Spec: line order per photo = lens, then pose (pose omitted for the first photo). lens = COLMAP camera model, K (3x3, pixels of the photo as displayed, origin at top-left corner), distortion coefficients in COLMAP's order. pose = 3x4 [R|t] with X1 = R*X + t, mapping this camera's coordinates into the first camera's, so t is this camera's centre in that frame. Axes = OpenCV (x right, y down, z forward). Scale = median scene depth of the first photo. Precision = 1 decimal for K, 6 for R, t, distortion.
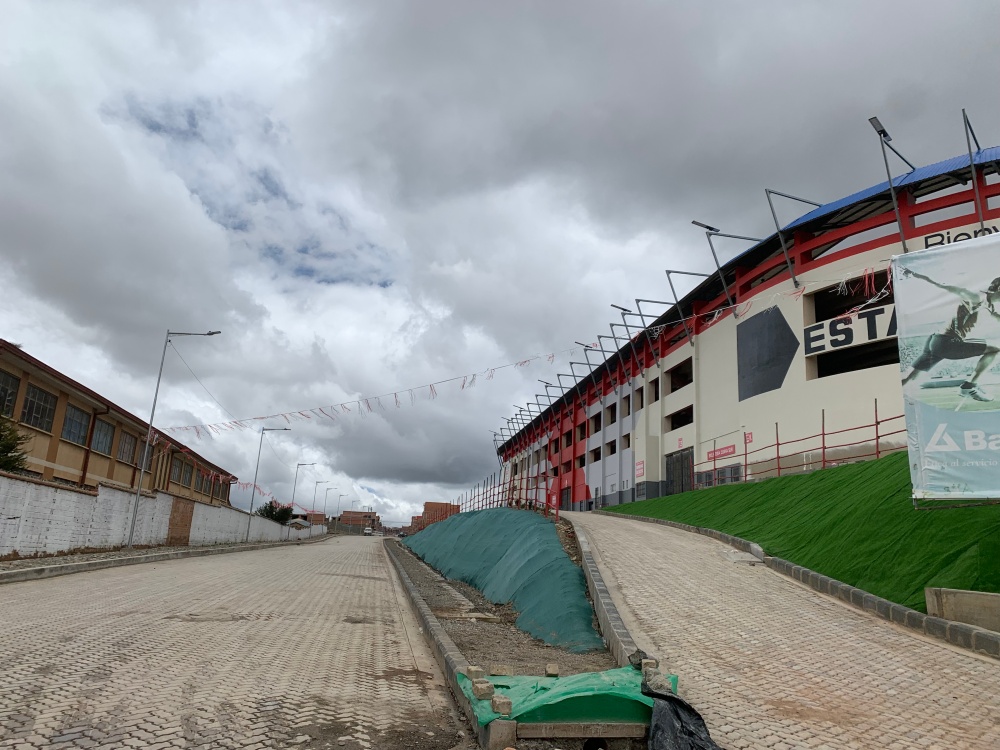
lens RADIAL K [[743.9, 0, 548.2], [0, 743.9, 377.0], [0, 0, 1]] dist [0.025044, -0.008489]
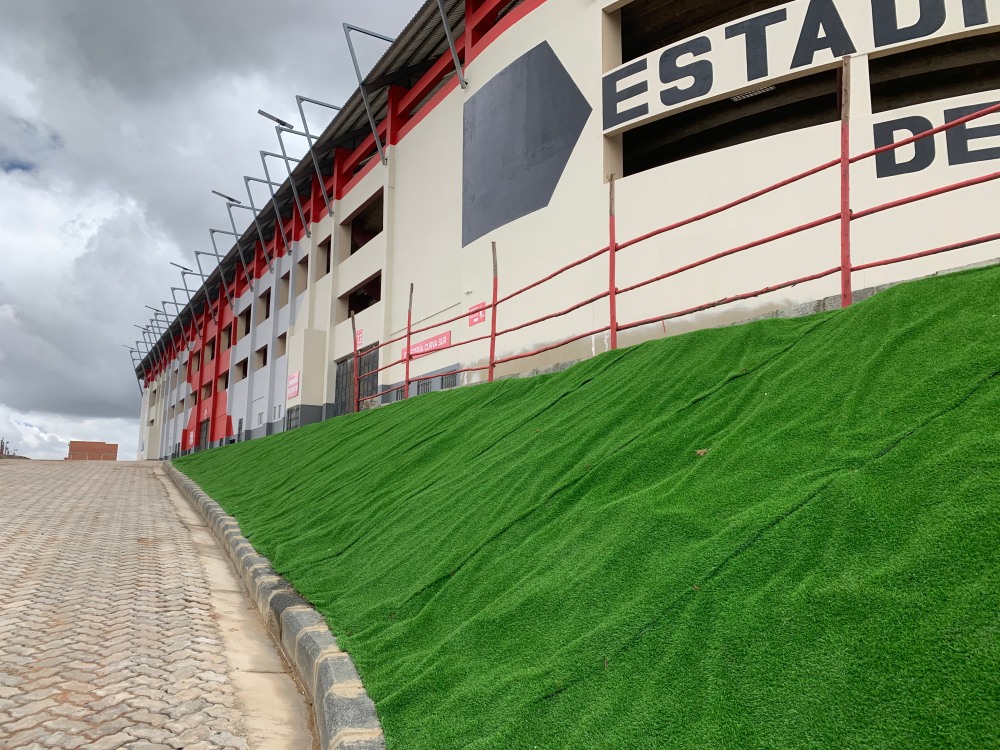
lens RADIAL K [[749.1, 0, 499.0], [0, 749.1, 363.2], [0, 0, 1]] dist [0.012183, -0.015598]
pose [[0.950862, 0.029104, 0.308244, 0.103002], [-0.048303, 0.997326, 0.054837, 0.071615], [-0.305824, -0.067031, 0.949726, 0.415581]]
